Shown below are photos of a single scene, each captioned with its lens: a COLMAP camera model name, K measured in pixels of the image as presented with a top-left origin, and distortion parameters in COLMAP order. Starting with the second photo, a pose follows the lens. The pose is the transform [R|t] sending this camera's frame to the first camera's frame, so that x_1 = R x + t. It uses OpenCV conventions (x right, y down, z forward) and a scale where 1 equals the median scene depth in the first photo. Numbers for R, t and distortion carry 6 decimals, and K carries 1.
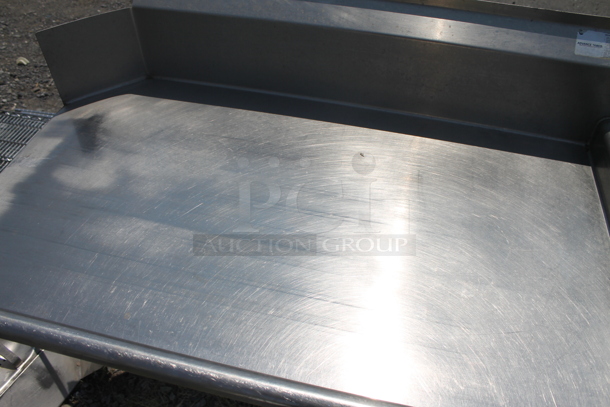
lens RADIAL K [[515.0, 0, 305.0], [0, 515.0, 203.5], [0, 0, 1]] dist [-0.172887, 0.158233]
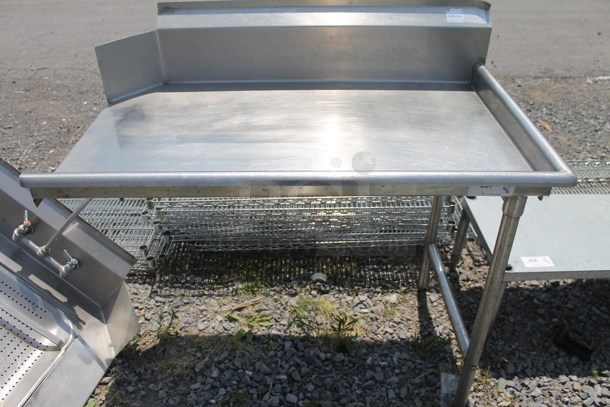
lens RADIAL K [[515.0, 0, 305.0], [0, 515.0, 203.5], [0, 0, 1]] dist [-0.172887, 0.158233]
pose [[0.974870, -0.142949, 0.170861, -0.234199], [0.174778, 0.966350, -0.188734, 0.418987], [-0.138132, 0.213854, 0.967050, -0.340806]]
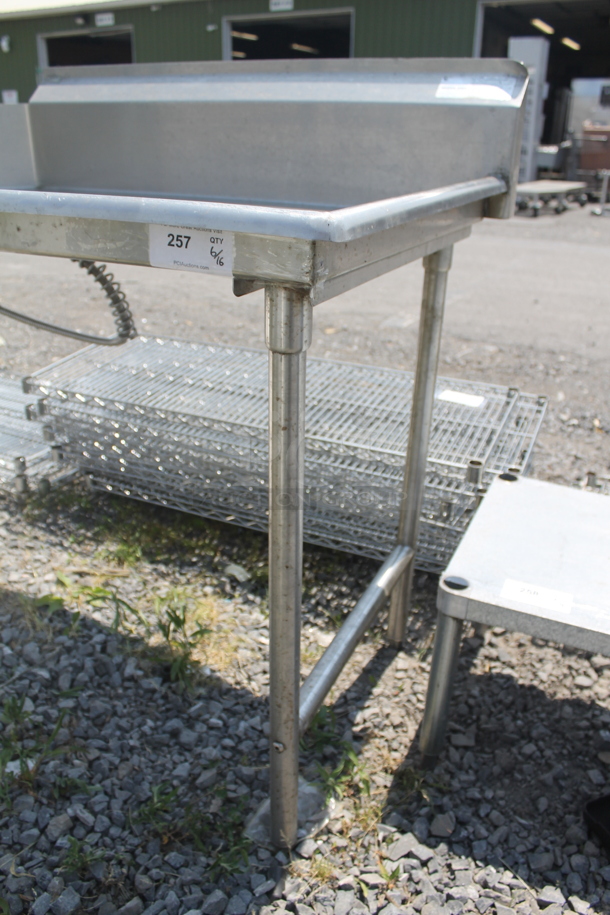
lens RADIAL K [[772.5, 0, 305.0], [0, 772.5, 457.5], [0, 0, 1]] dist [-0.172887, 0.158233]
pose [[0.974270, 0.104781, -0.199548, 0.546255], [-0.173665, 0.913339, -0.368310, 0.683752], [0.143663, 0.393488, 0.908035, 0.004461]]
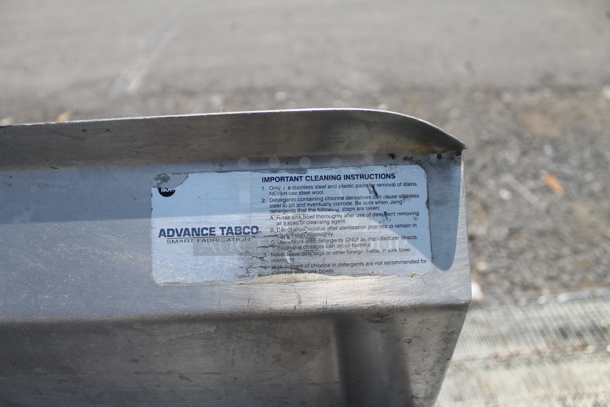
lens RADIAL K [[515.0, 0, 305.0], [0, 515.0, 203.5], [0, 0, 1]] dist [-0.172887, 0.158233]
pose [[0.961863, -0.185656, 0.200878, 0.469307], [0.213130, 0.969000, -0.124959, -0.240055], [-0.171452, 0.163006, 0.971614, 0.608768]]
